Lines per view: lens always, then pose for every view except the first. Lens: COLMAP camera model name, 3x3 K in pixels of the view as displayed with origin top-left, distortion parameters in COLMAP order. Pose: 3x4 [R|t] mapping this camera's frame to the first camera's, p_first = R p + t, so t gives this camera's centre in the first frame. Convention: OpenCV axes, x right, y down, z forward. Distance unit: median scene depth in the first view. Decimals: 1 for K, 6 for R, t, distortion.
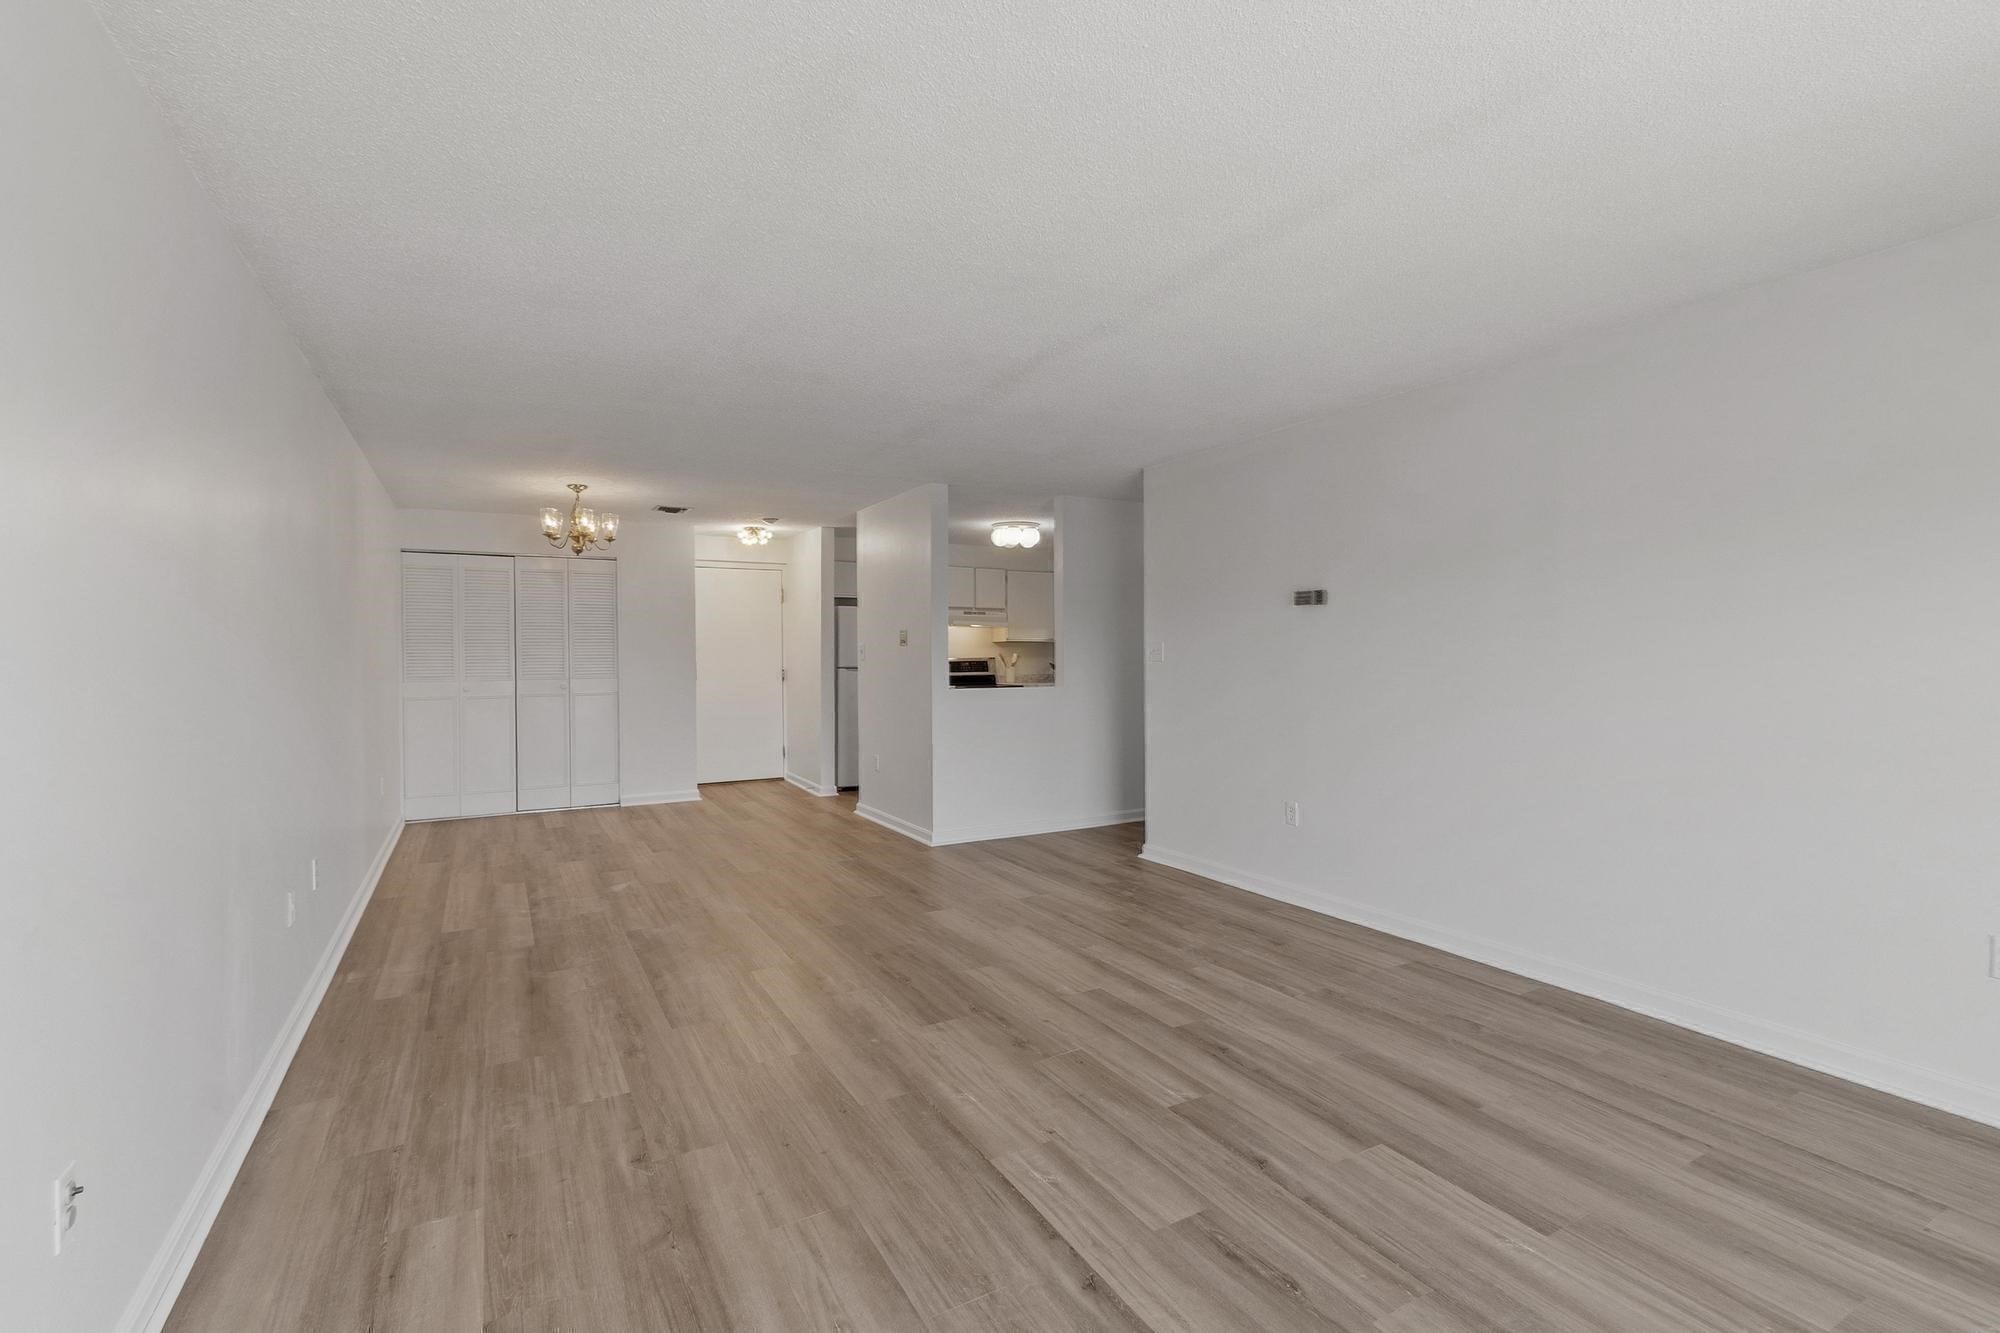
lens RADIAL K [[918.8, 0, 992.1], [0, 918.8, 653.6], [0, 0, 1]] dist [0.013547, -0.000359]
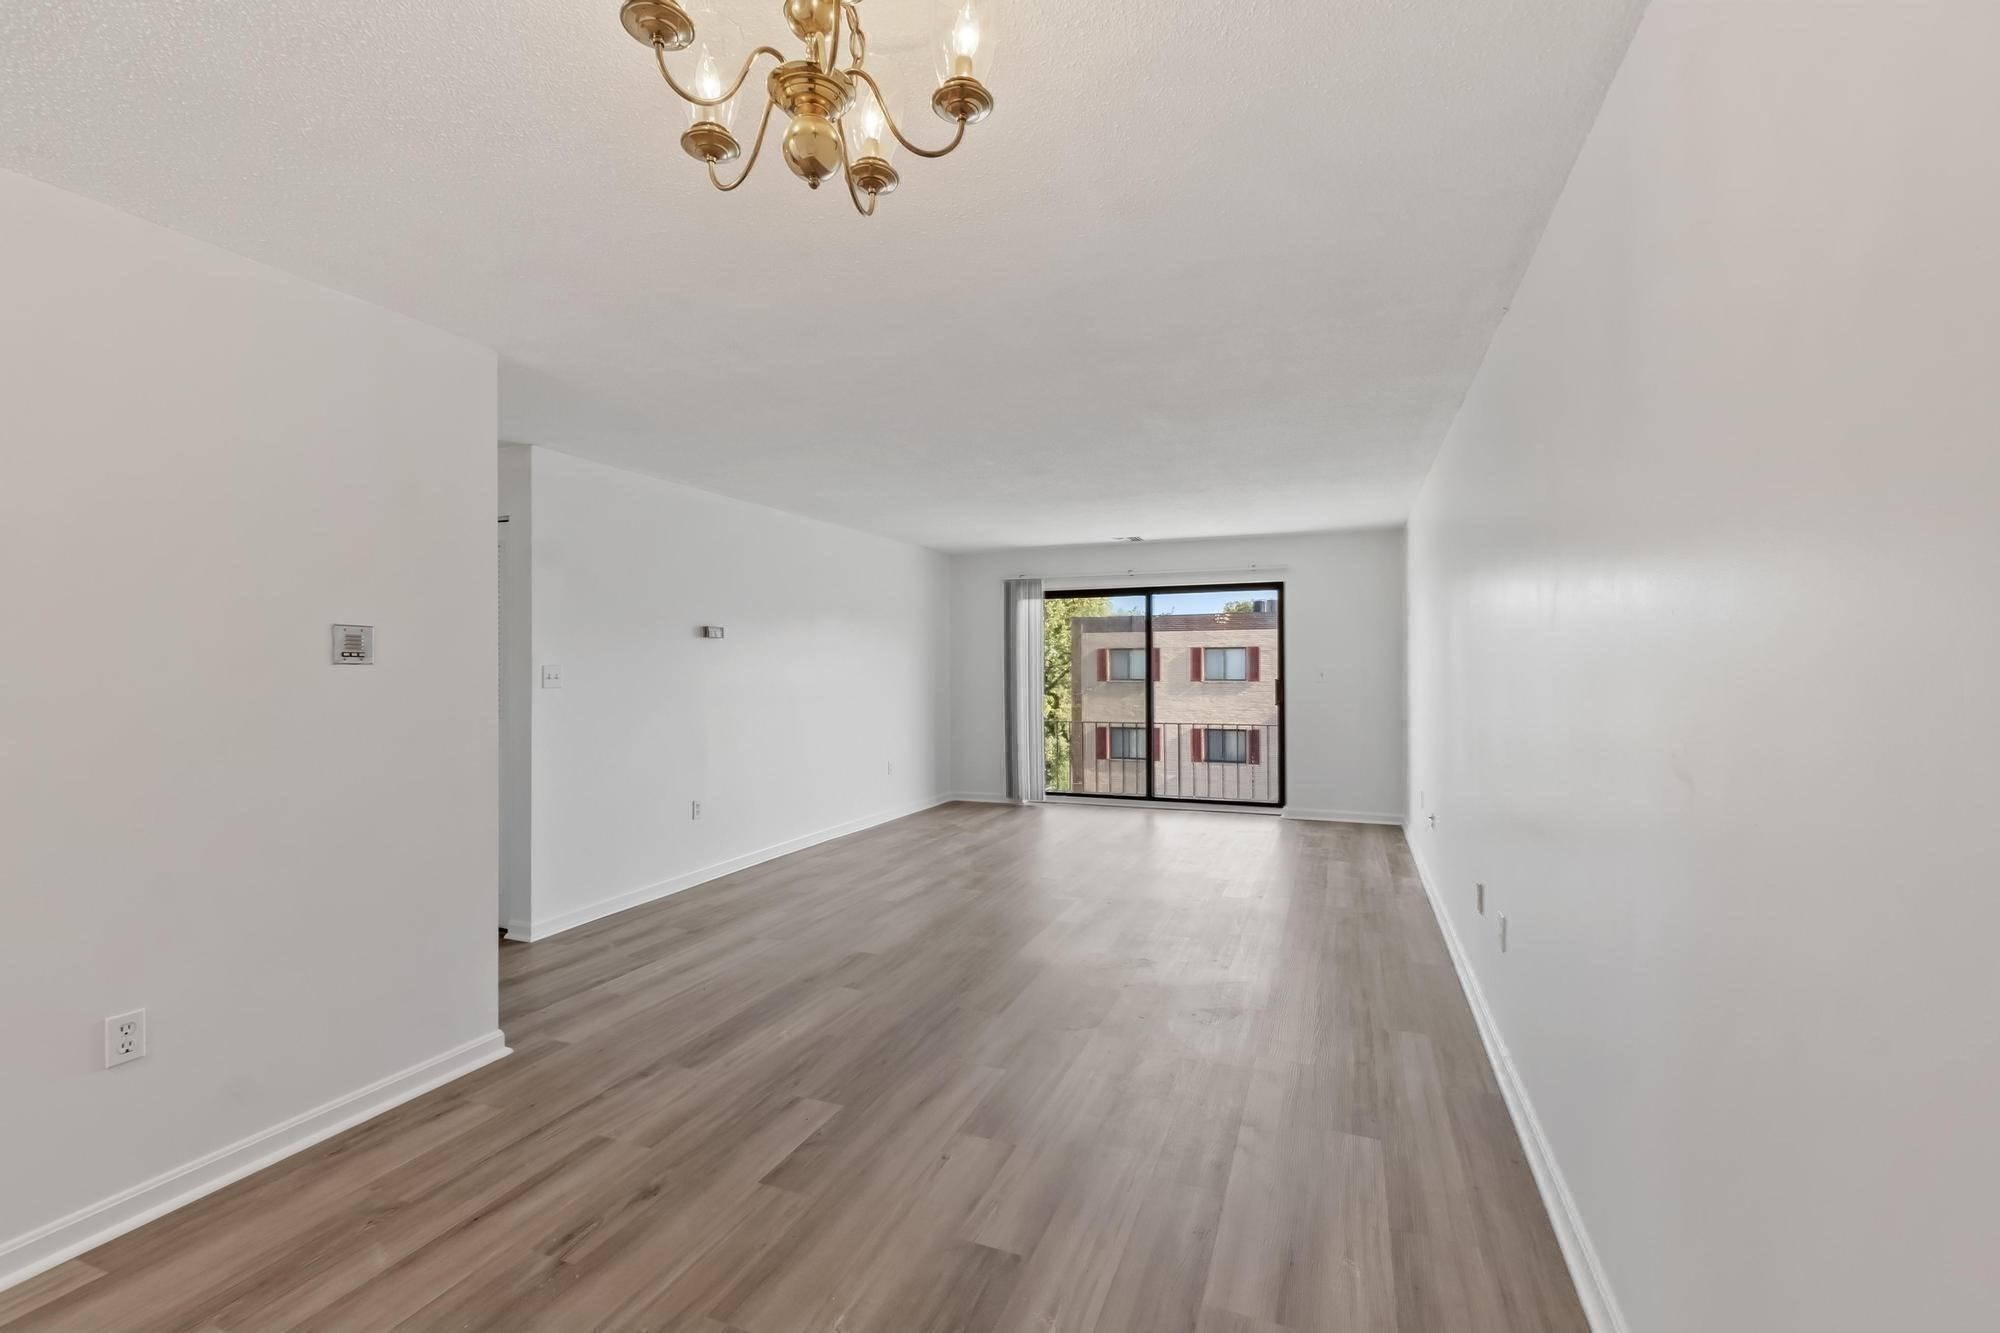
lens RADIAL K [[918.8, 0, 992.1], [0, 918.8, 653.6], [0, 0, 1]] dist [0.013547, -0.000359]
pose [[-0.647899, 0.021572, 0.761421, -0.882824], [0.010373, 0.999756, -0.019498, -0.001679], [-0.761656, -0.004735, -0.647964, 1.557098]]
